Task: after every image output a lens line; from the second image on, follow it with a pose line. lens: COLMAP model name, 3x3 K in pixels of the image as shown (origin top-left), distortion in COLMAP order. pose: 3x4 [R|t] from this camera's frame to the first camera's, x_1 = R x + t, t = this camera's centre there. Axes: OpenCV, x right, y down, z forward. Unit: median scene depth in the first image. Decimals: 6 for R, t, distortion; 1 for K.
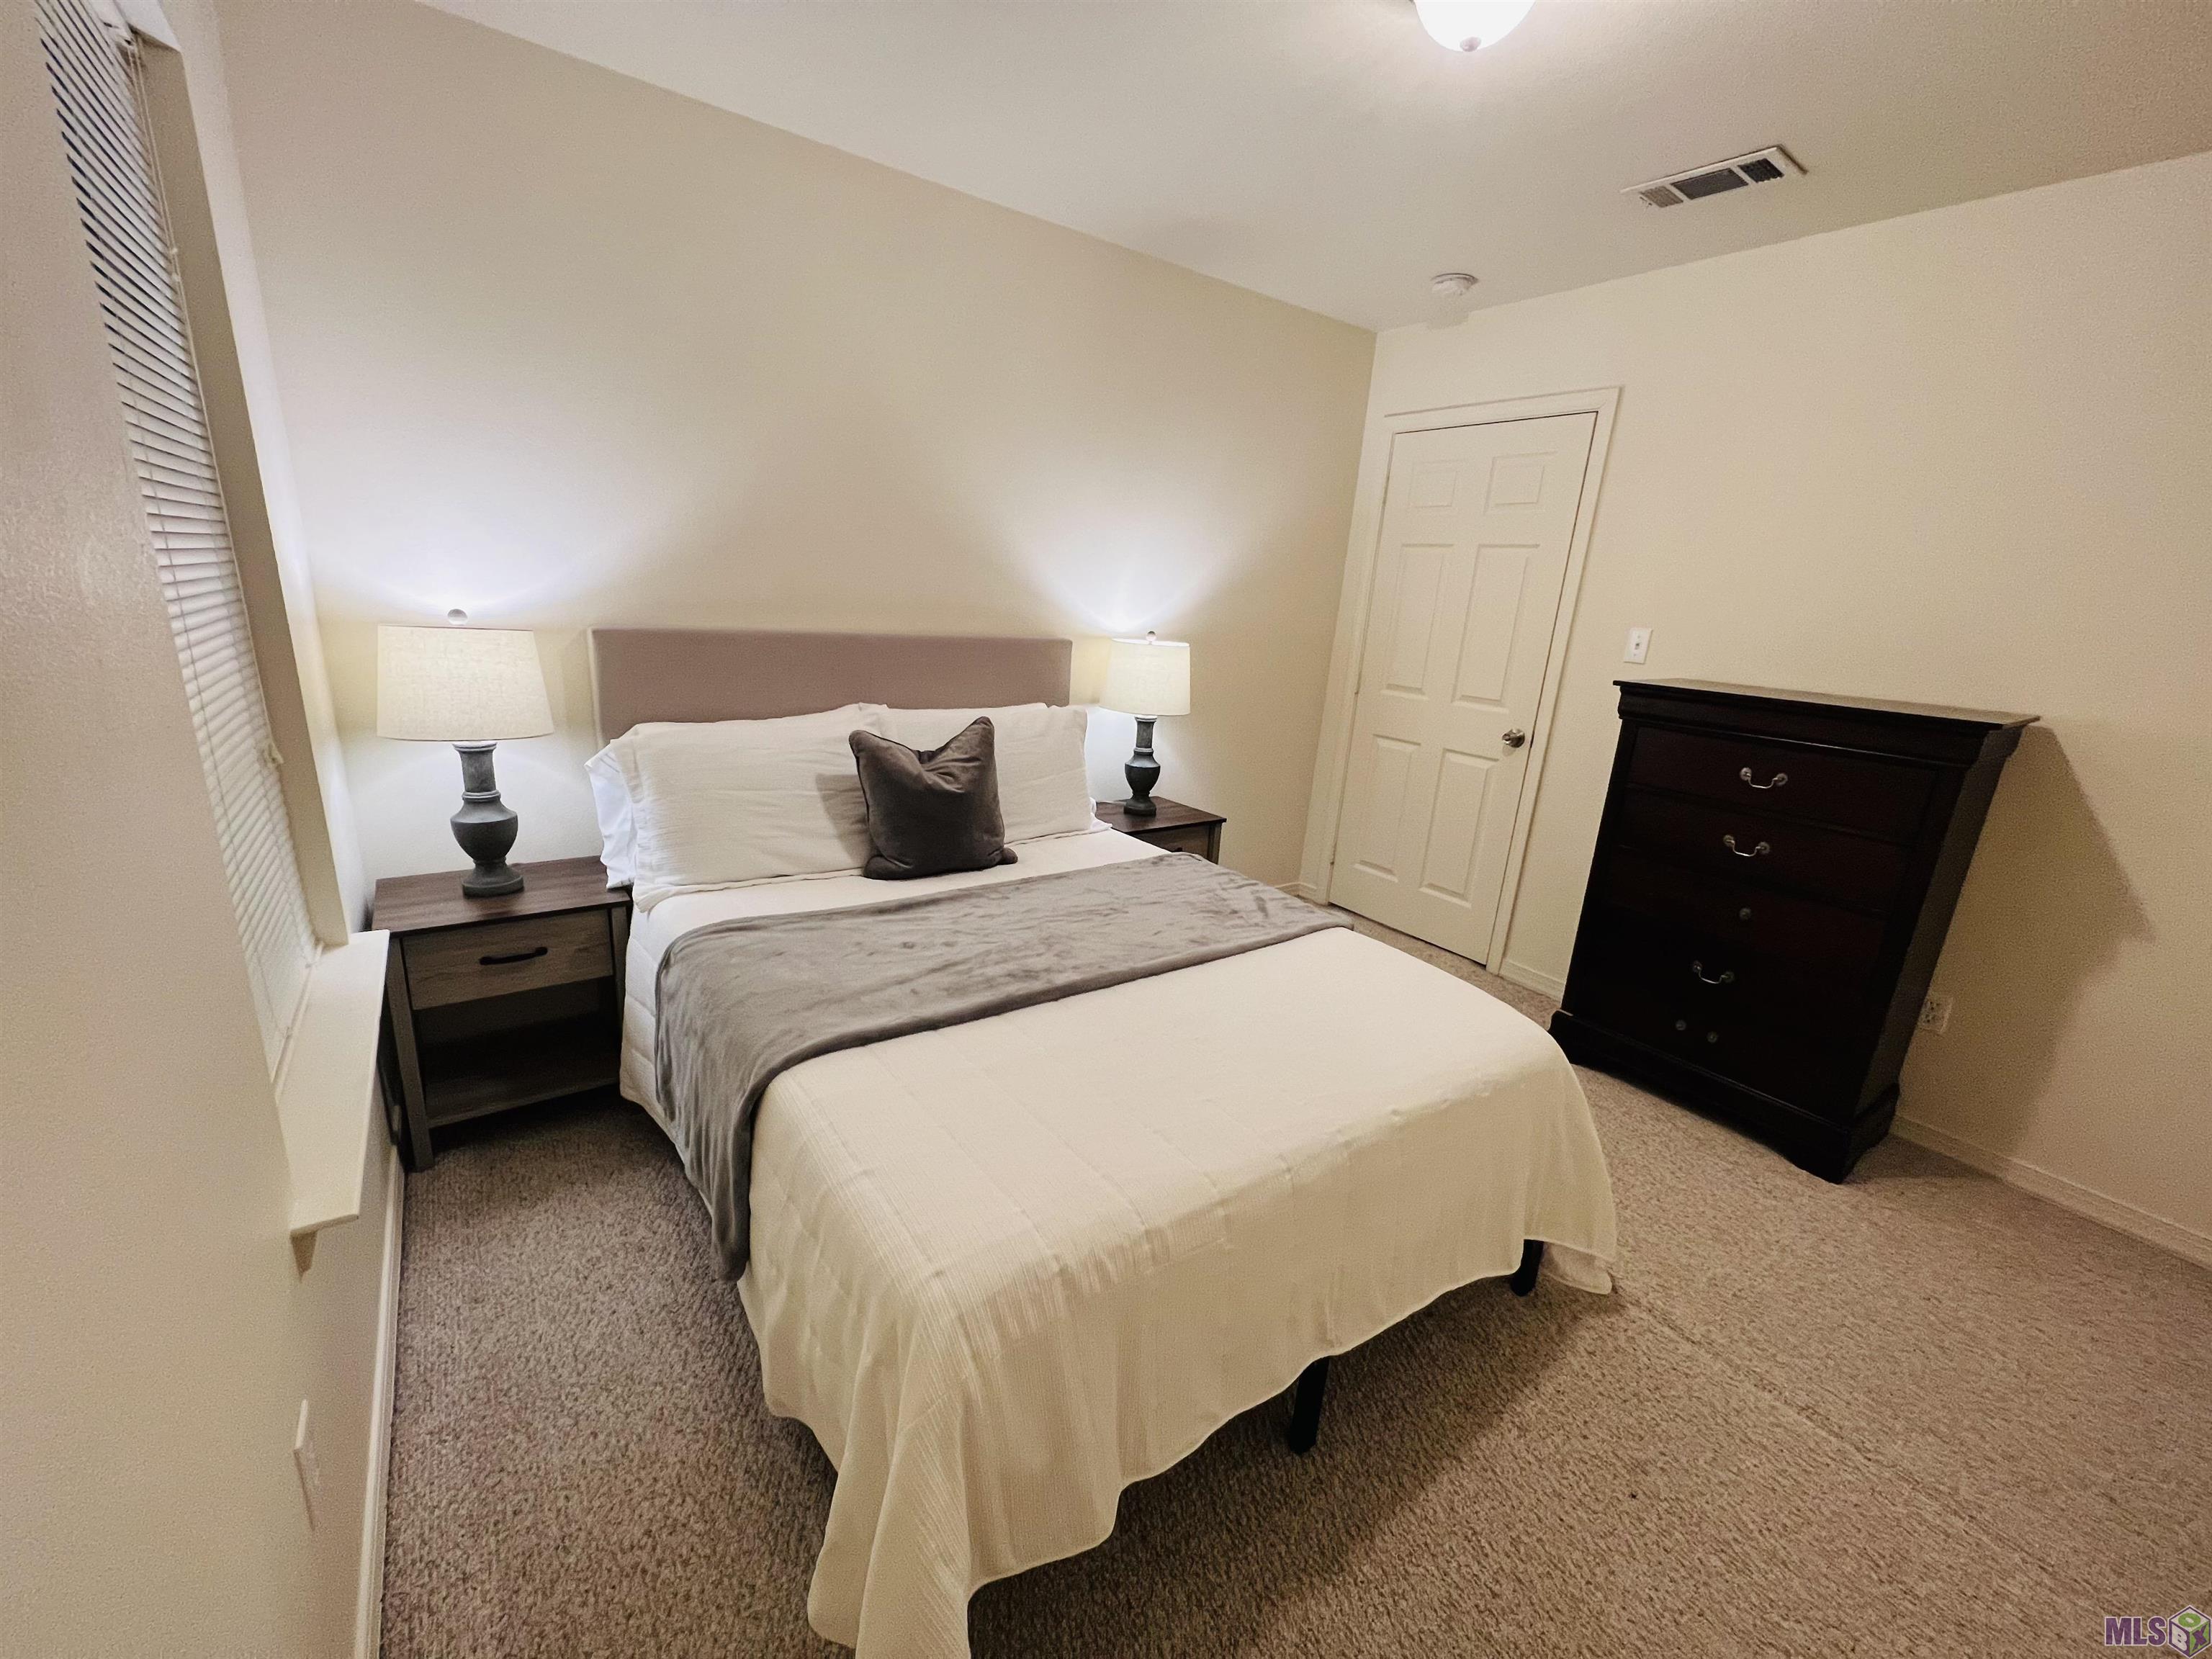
lens RADIAL K [[883.5, 0, 1098.8], [0, 883.5, 831.0], [0, 0, 1]] dist [-0.000209, 0.000034]
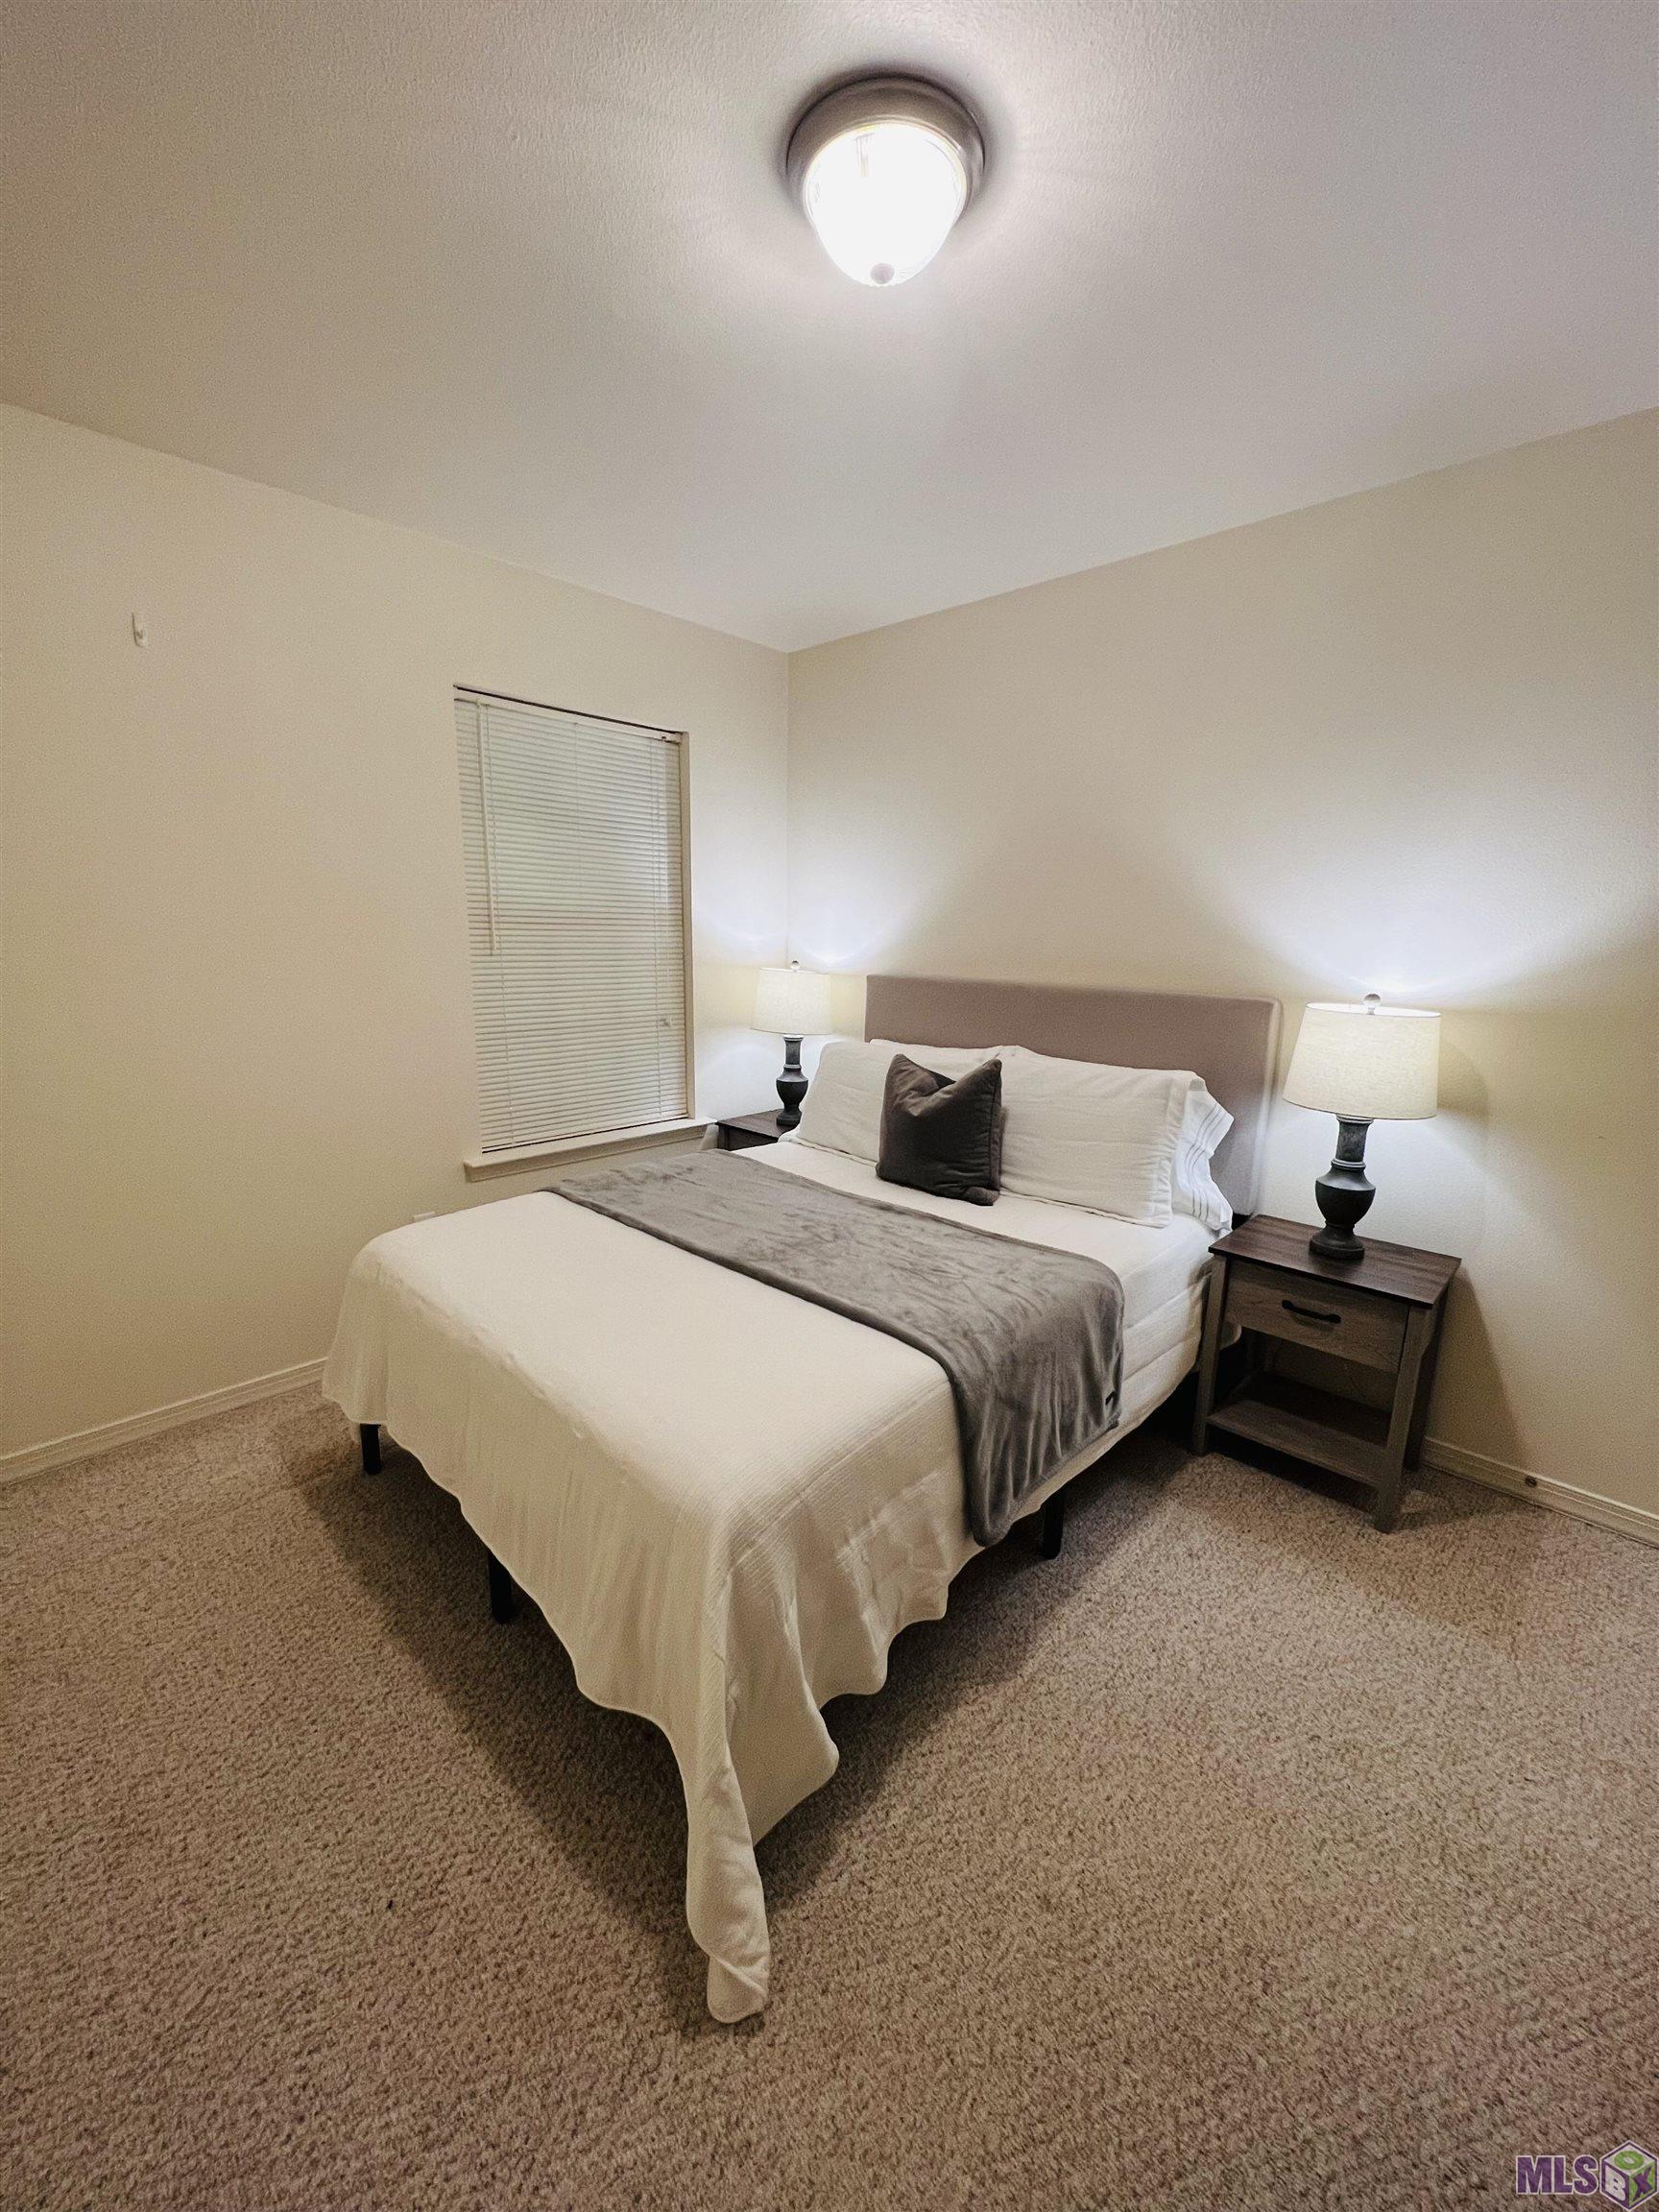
lens RADIAL K [[883.5, 0, 830.8], [0, 883.5, 1108.2], [0, 0, 1]] dist [-0.000209, 0.000034]
pose [[0.190989, 0.141029, -0.971408, 0.633722], [-0.270370, 0.958903, 0.086056, -0.083144], [0.943622, 0.246204, 0.221270, 0.457063]]
